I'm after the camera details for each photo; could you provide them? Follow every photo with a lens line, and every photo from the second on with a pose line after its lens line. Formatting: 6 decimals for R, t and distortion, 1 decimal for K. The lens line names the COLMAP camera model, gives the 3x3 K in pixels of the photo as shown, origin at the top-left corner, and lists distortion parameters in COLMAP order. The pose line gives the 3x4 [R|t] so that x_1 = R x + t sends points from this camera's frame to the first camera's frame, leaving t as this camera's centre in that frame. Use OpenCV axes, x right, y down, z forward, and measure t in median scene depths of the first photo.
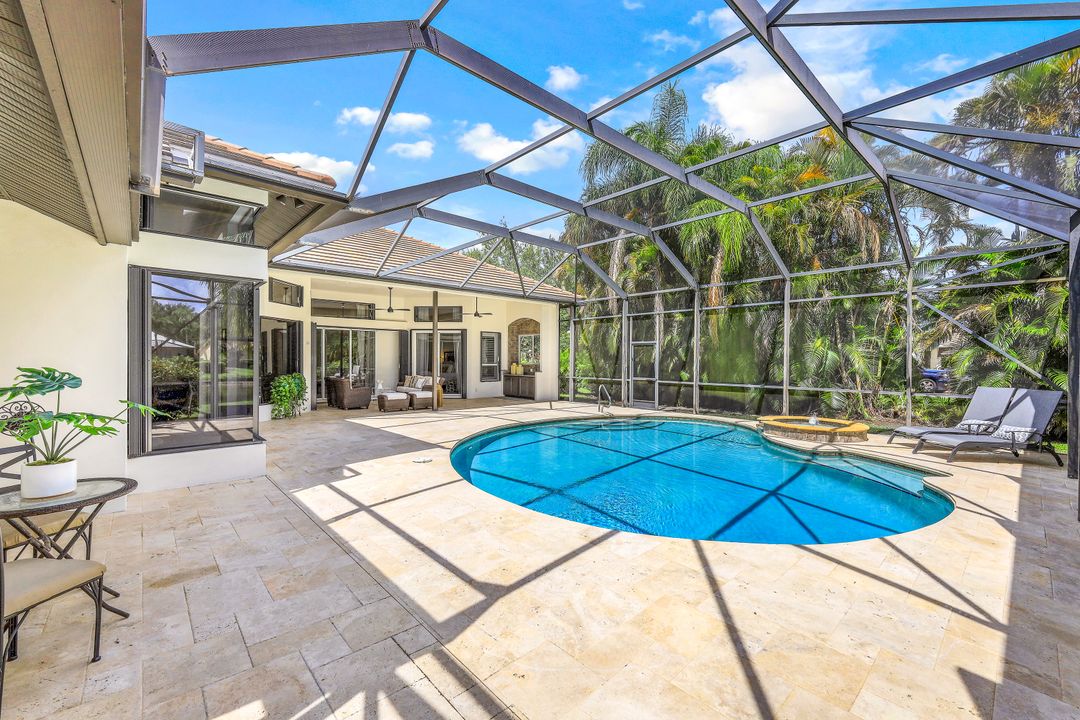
lens RADIAL K [[445.6, 0, 540.0], [0, 445.6, 360.0], [0, 0, 1]] dist [0.009600, 0.000005]
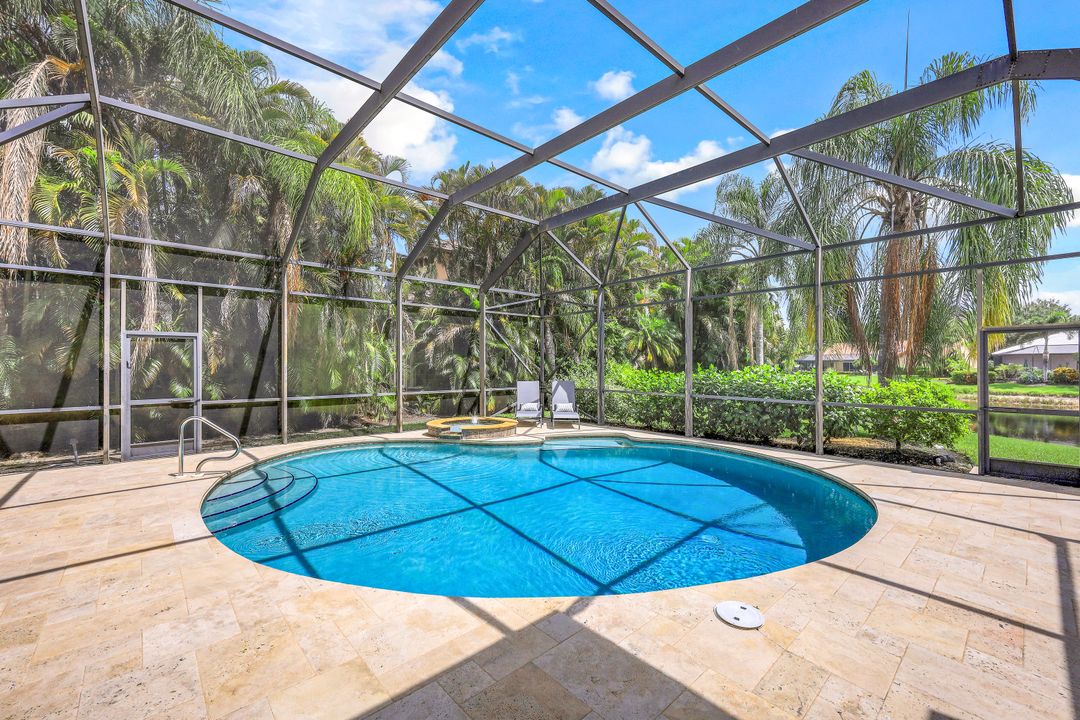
lens RADIAL K [[445.6, 0, 540.0], [0, 445.6, 360.0], [0, 0, 1]] dist [0.009600, 0.000005]
pose [[-0.008218, 0.007307, 0.999940, -0.500681], [-0.000080, 0.999973, -0.007308, -0.003780], [-0.999966, -0.000140, -0.008217, 0.880227]]
